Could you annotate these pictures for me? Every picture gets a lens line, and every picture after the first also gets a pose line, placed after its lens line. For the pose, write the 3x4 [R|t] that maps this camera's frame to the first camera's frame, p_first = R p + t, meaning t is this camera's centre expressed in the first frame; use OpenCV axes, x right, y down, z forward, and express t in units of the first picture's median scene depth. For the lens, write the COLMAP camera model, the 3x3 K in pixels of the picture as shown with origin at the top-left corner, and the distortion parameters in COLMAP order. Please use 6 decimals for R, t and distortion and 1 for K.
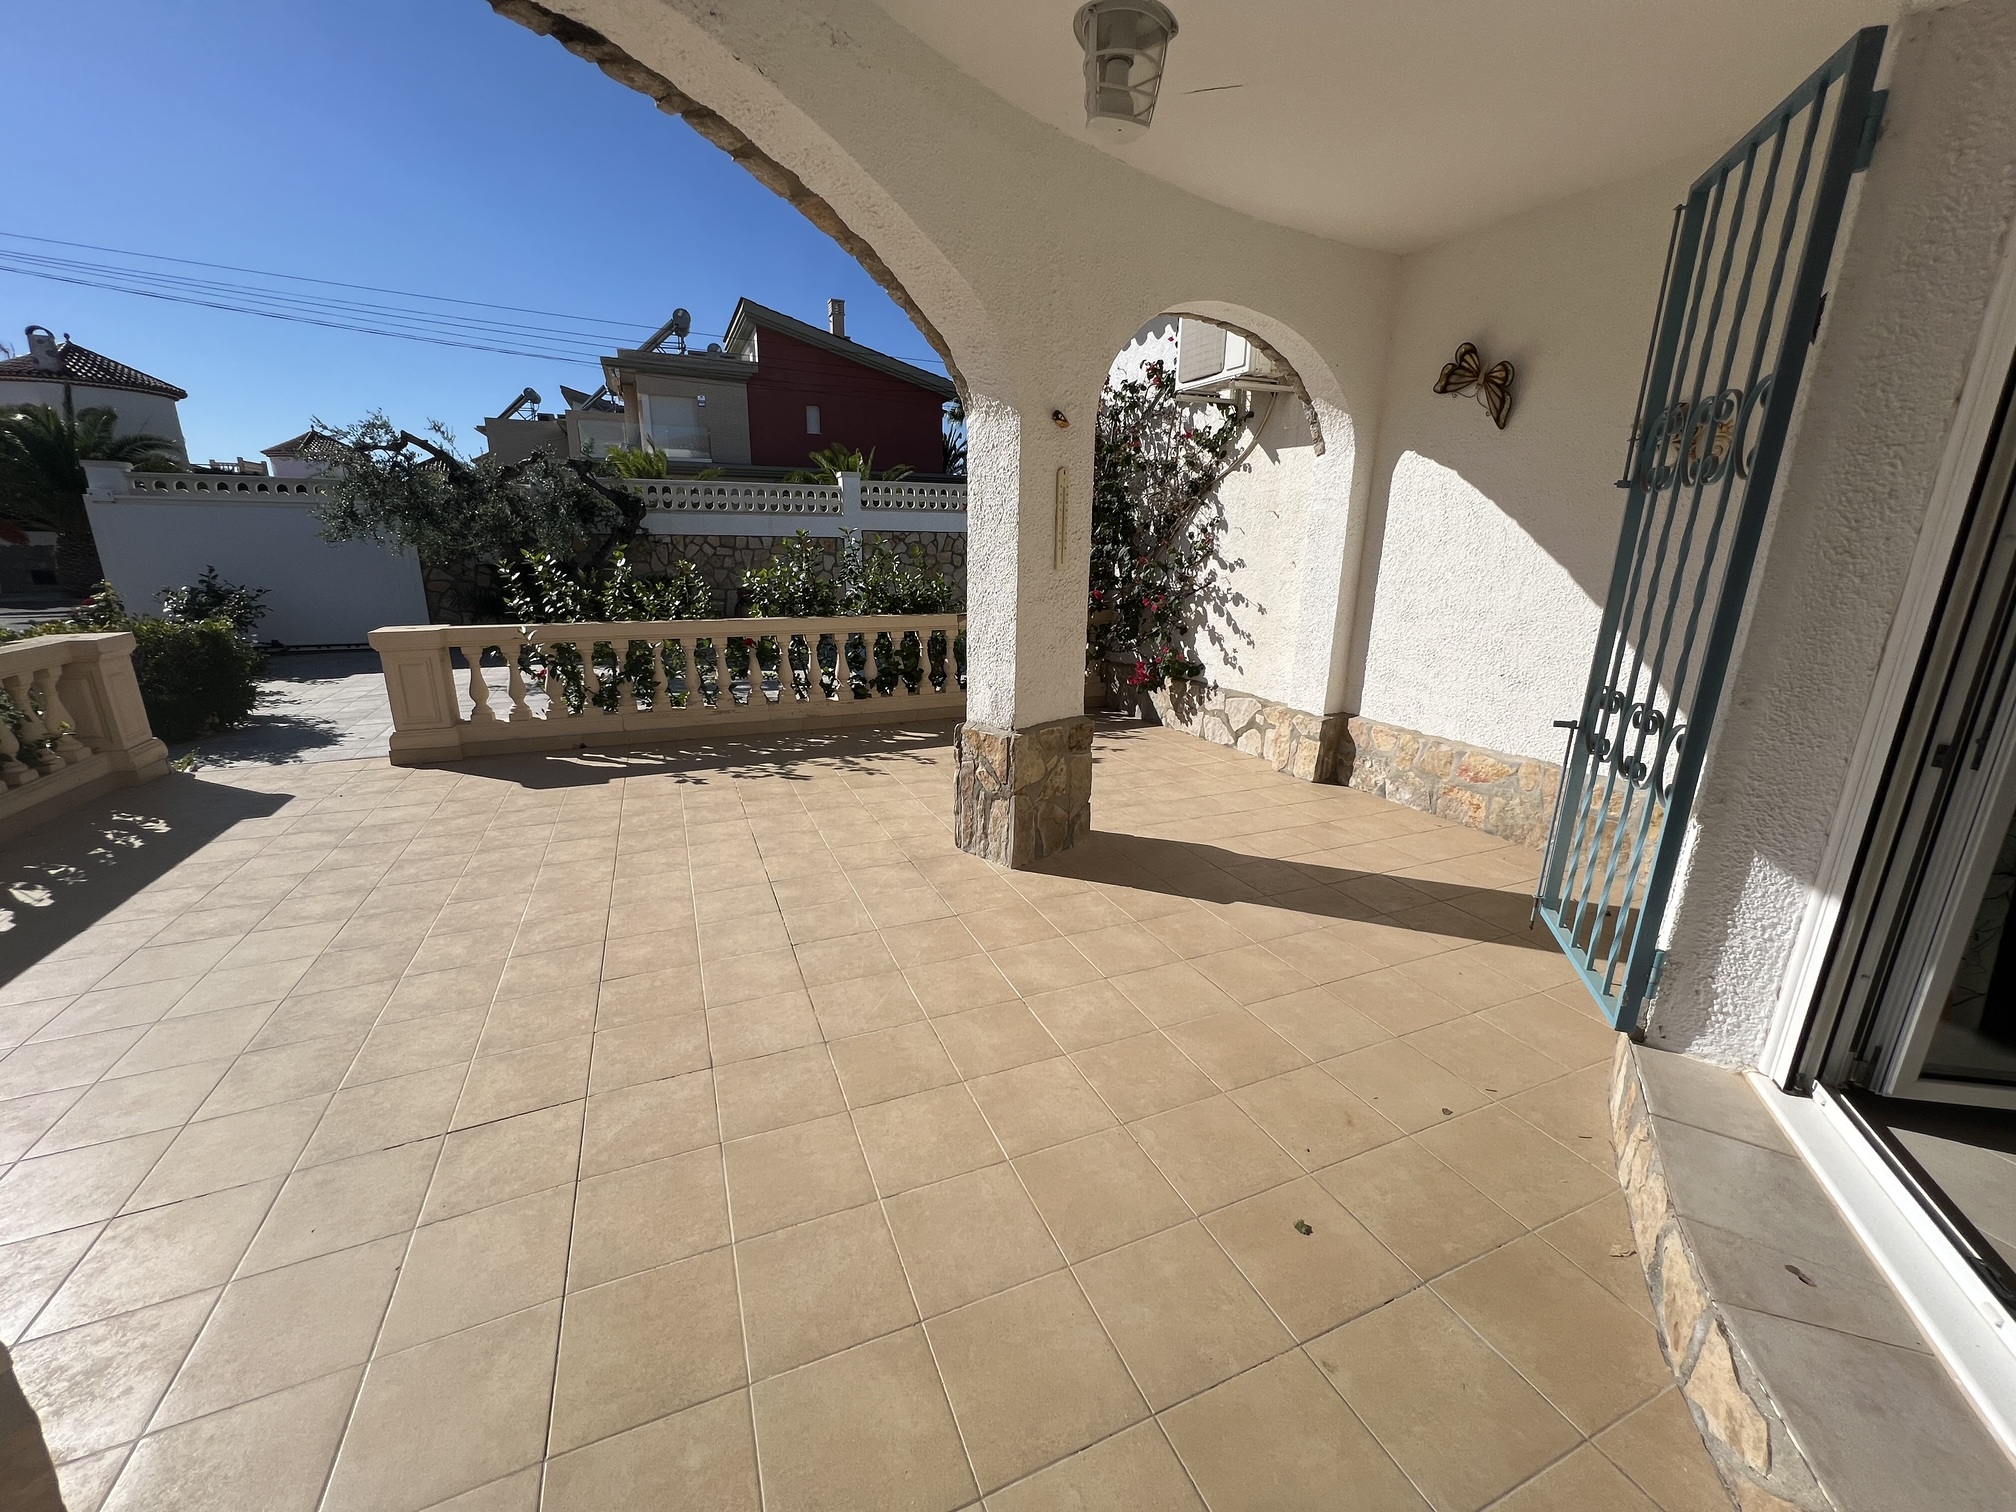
lens RADIAL K [[804.7, 0, 1003.2], [0, 804.7, 754.9], [0, 0, 1]] dist [-0.001423, 0.000369]
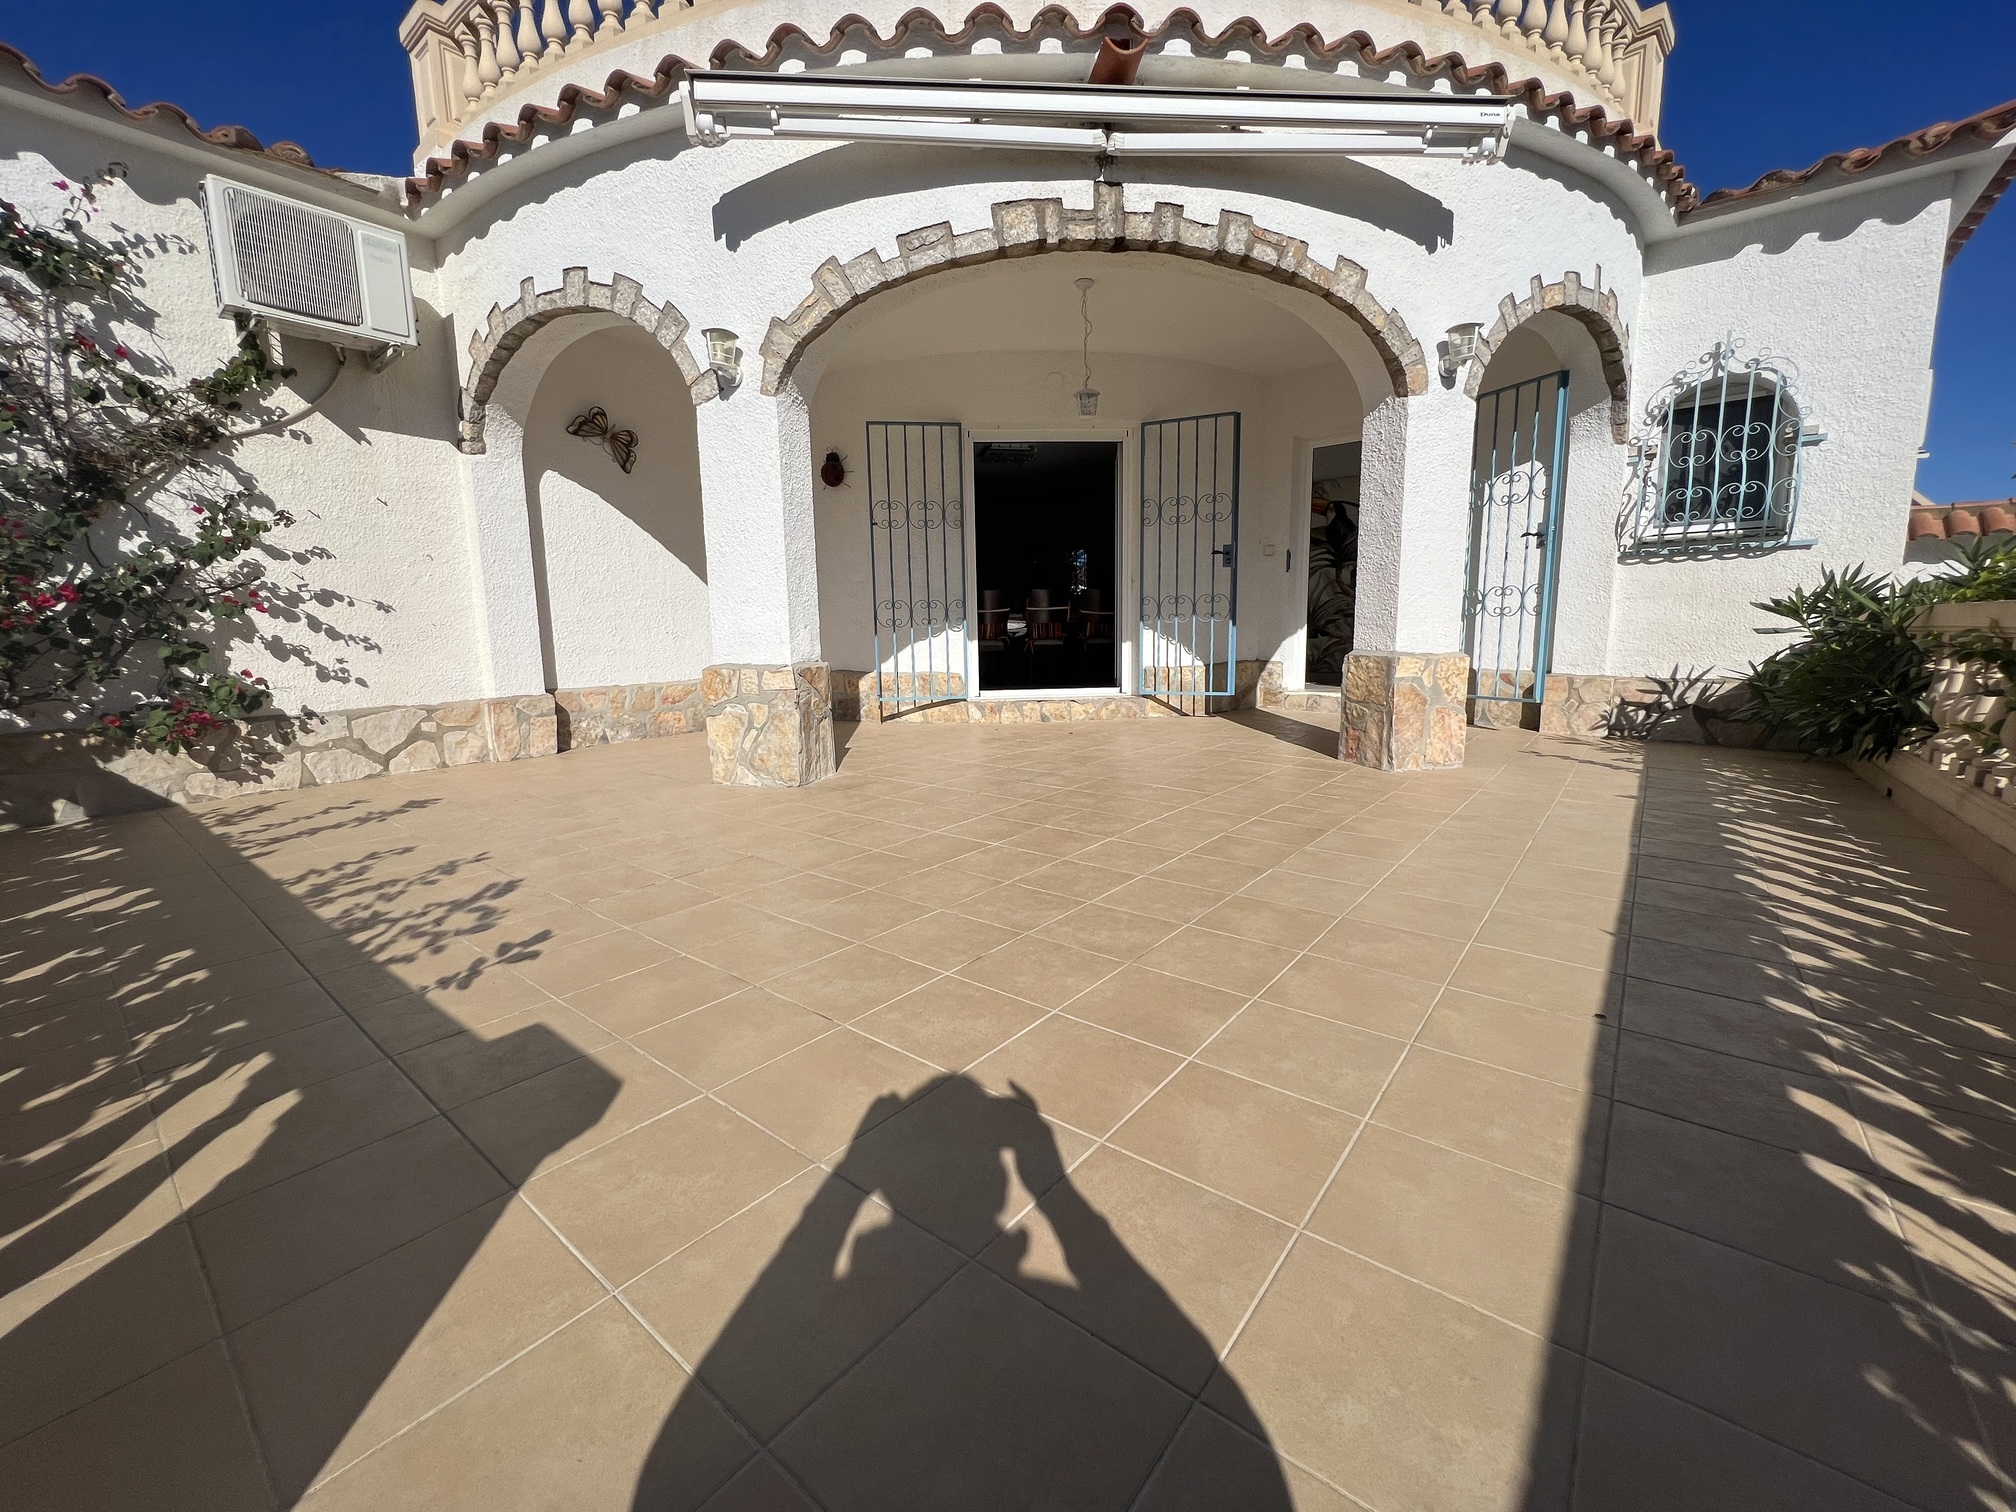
lens RADIAL K [[804.7, 0, 1003.2], [0, 804.7, 754.9], [0, 0, 1]] dist [-0.001423, 0.000369]
pose [[-0.470993, -0.133830, 0.871926, -0.743928], [0.243892, 0.930140, 0.274510, -0.101133], [-0.847751, 0.341948, -0.405450, 0.793965]]
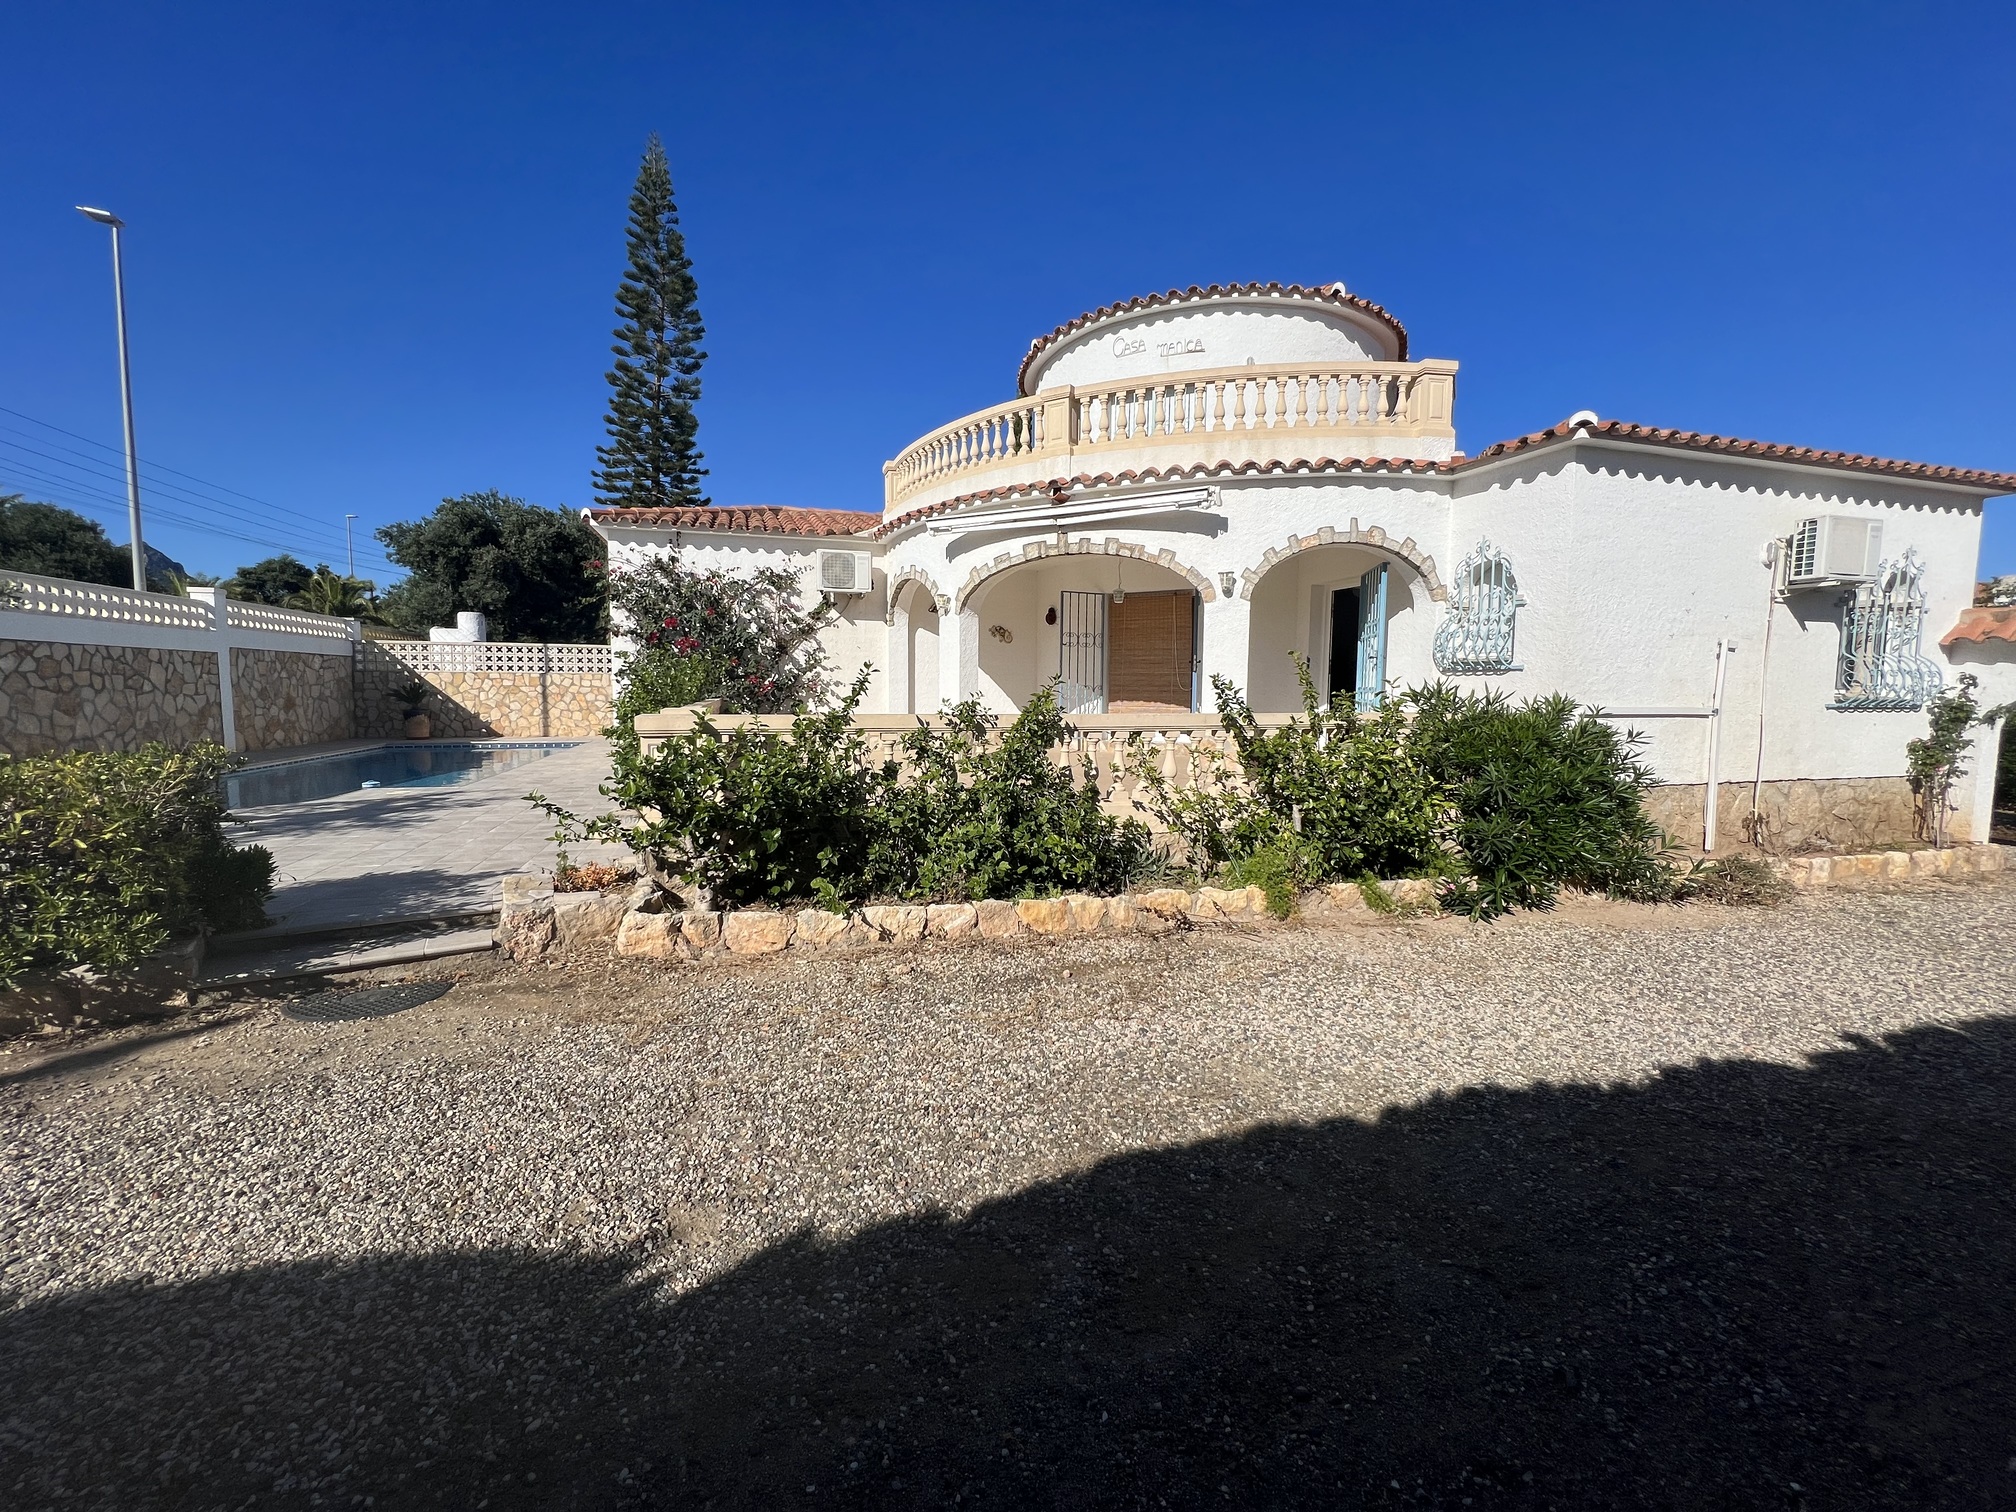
lens RADIAL K [[804.7, 0, 1003.2], [0, 804.7, 754.9], [0, 0, 1]] dist [-0.001423, 0.000369]
pose [[0.108169, -0.096362, 0.989451, -1.809429], [0.256955, 0.964180, 0.065810, -0.035860], [-0.960351, 0.247126, 0.129055, 0.331251]]
